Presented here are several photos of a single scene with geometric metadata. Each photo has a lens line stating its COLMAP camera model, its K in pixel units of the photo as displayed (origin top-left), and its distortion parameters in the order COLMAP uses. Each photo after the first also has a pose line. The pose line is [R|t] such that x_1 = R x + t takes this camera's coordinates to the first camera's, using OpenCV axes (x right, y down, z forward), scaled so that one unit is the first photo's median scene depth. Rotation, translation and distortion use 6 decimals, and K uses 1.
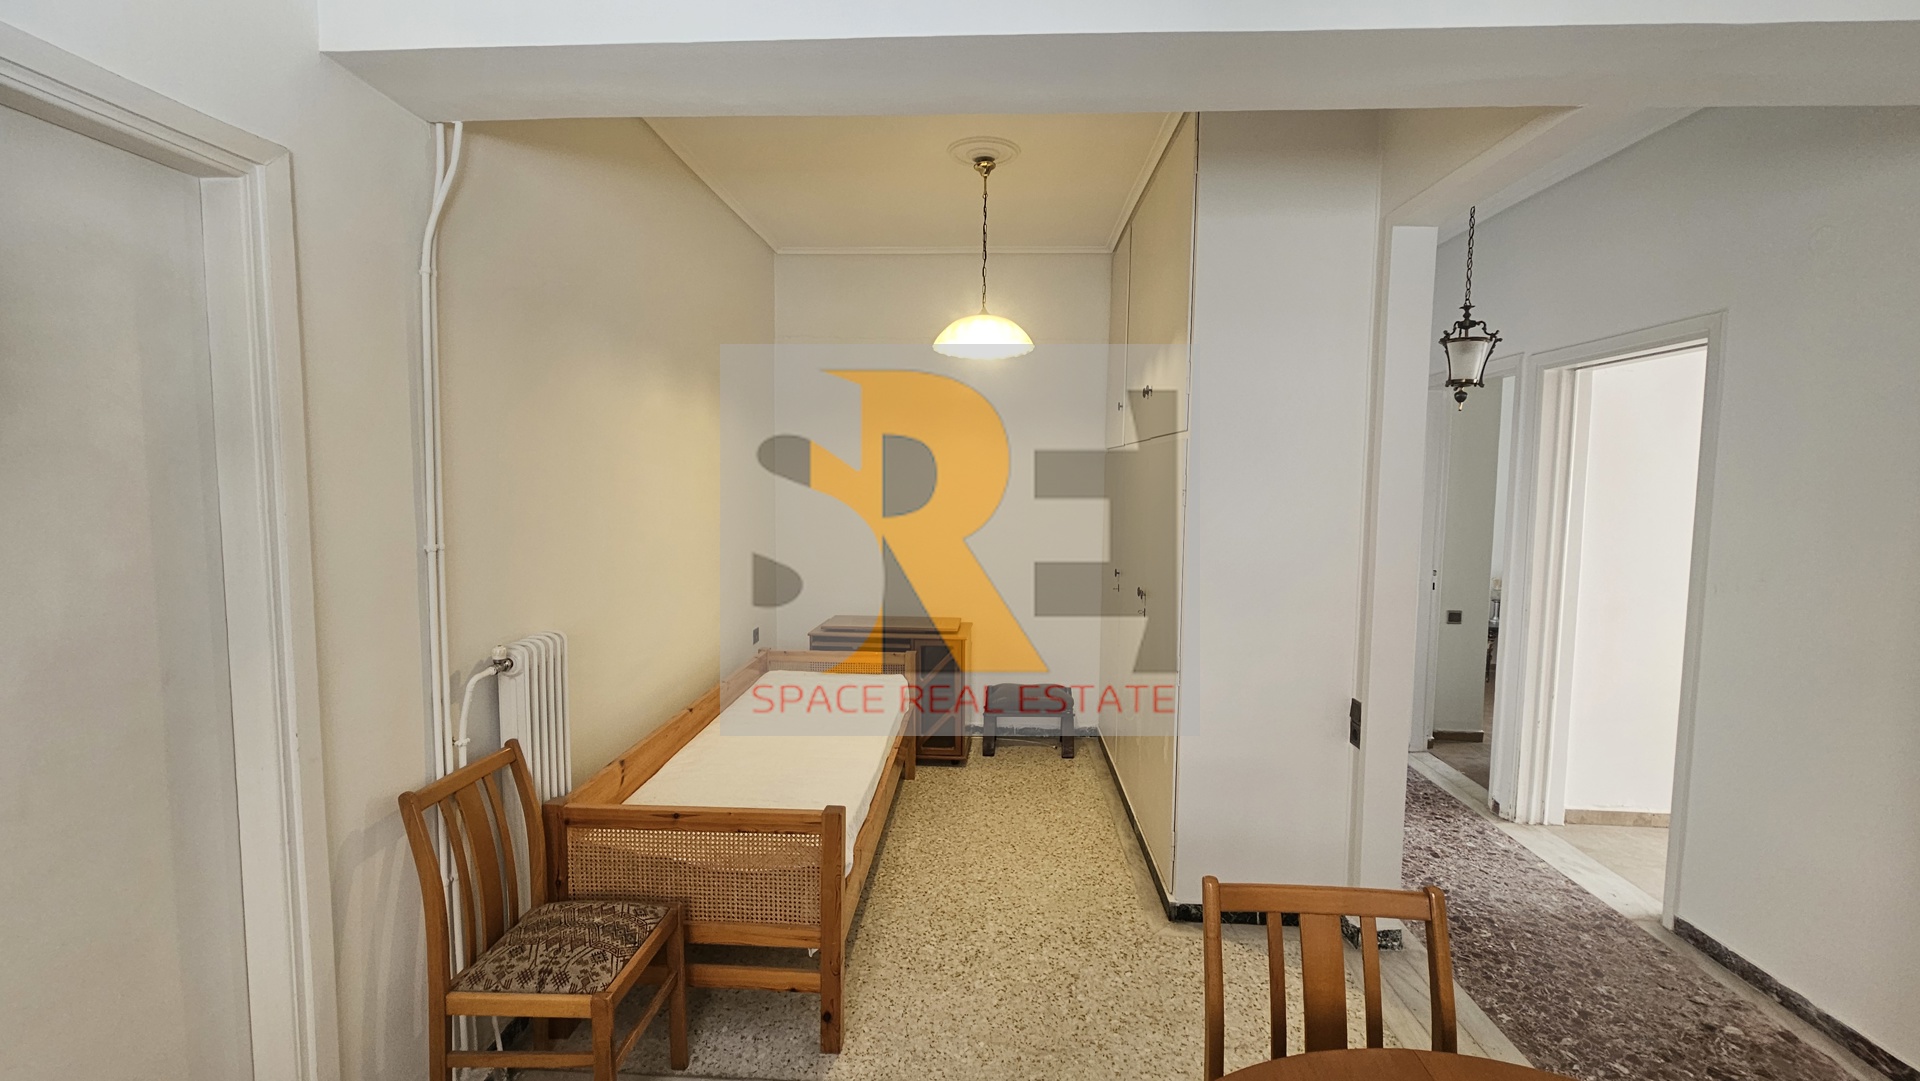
lens RADIAL K [[785.9, 0, 961.0], [0, 785.9, 537.4], [0, 0, 1]] dist [-0.001686, -0.000180]
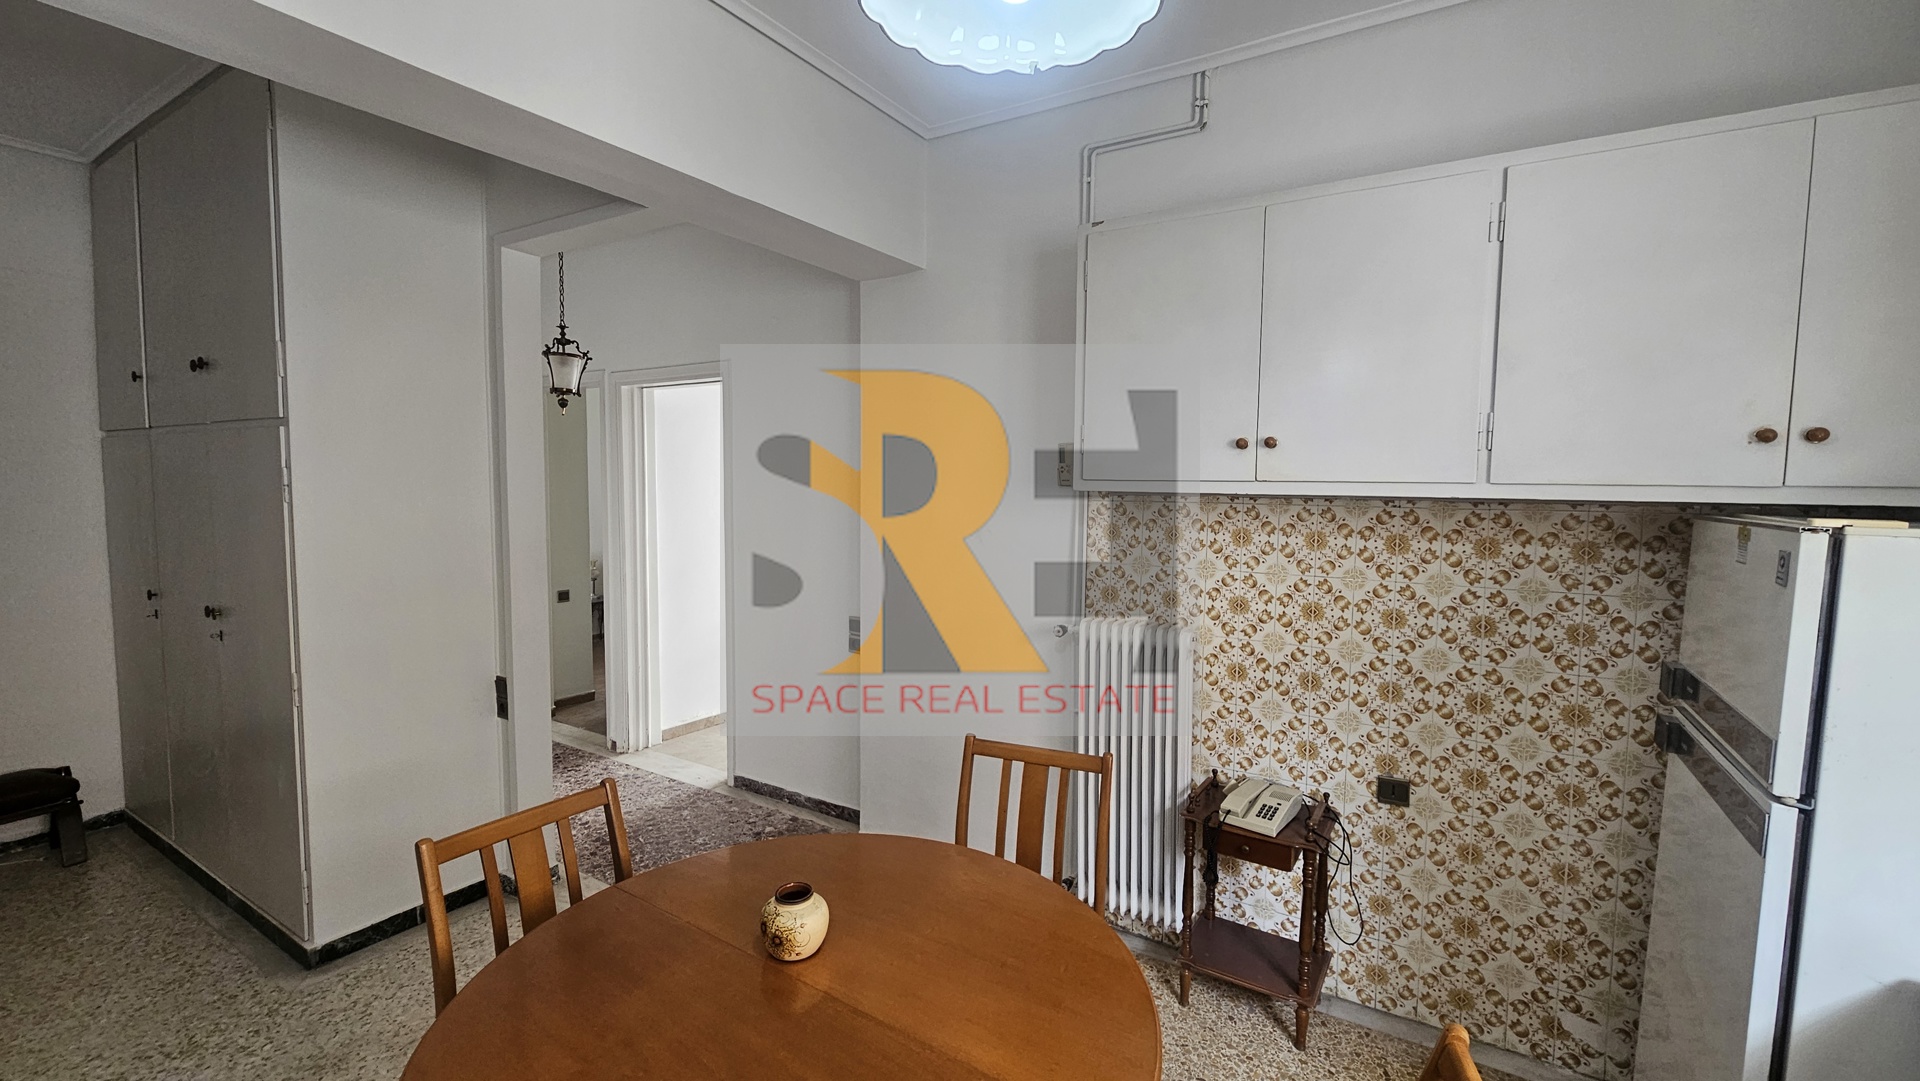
lens RADIAL K [[787.9, 0, 968.8], [0, 787.9, 534.5], [0, 0, 1]] dist [-0.000382, 0.000158]
pose [[0.484390, -0.065254, 0.872415, -0.116400], [0.062384, 0.997252, 0.039954, 0.007622], [-0.872625, 0.035072, 0.487130, -0.099510]]
